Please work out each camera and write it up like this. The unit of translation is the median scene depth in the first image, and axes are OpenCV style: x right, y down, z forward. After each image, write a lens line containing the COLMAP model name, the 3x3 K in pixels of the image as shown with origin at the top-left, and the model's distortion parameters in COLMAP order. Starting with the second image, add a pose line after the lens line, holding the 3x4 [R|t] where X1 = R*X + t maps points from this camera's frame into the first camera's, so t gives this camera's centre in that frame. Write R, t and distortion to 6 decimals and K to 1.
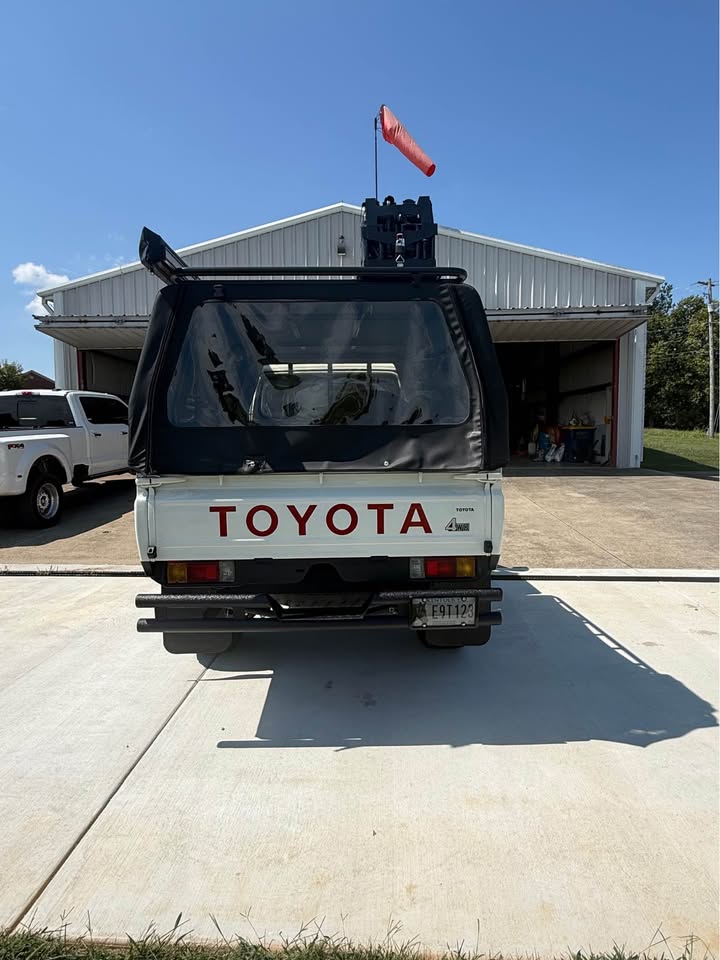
lens RADIAL K [[571.1, 0, 360.0], [0, 571.1, 480.0], [0, 0, 1]] dist [-0.001237, -0.000230]
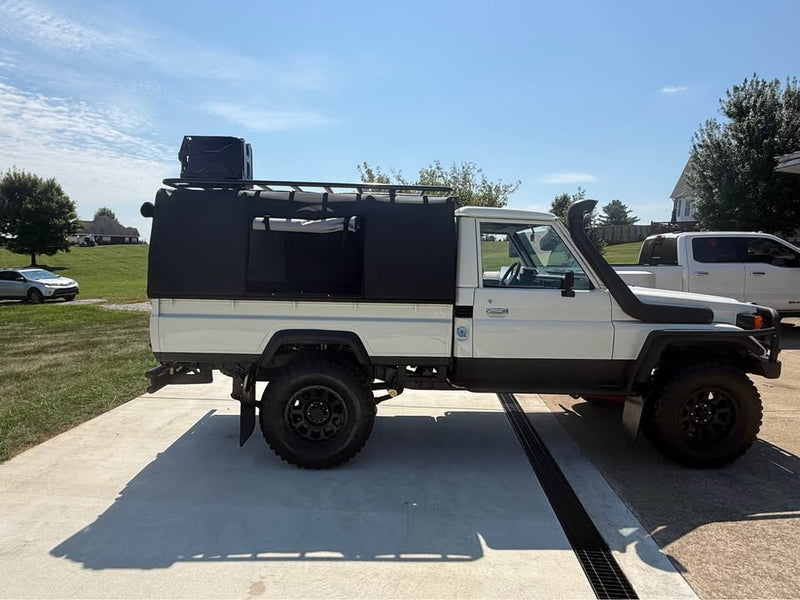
lens RADIAL K [[471.4, 0, 396.3], [0, 471.4, 301.4], [0, 0, 1]] dist [0.001605, -0.000377]
pose [[-0.001376, 0.101492, -0.994835, 0.968525], [-0.105092, 0.989313, 0.101074, -0.135138], [0.994462, 0.104688, 0.009305, 1.033281]]
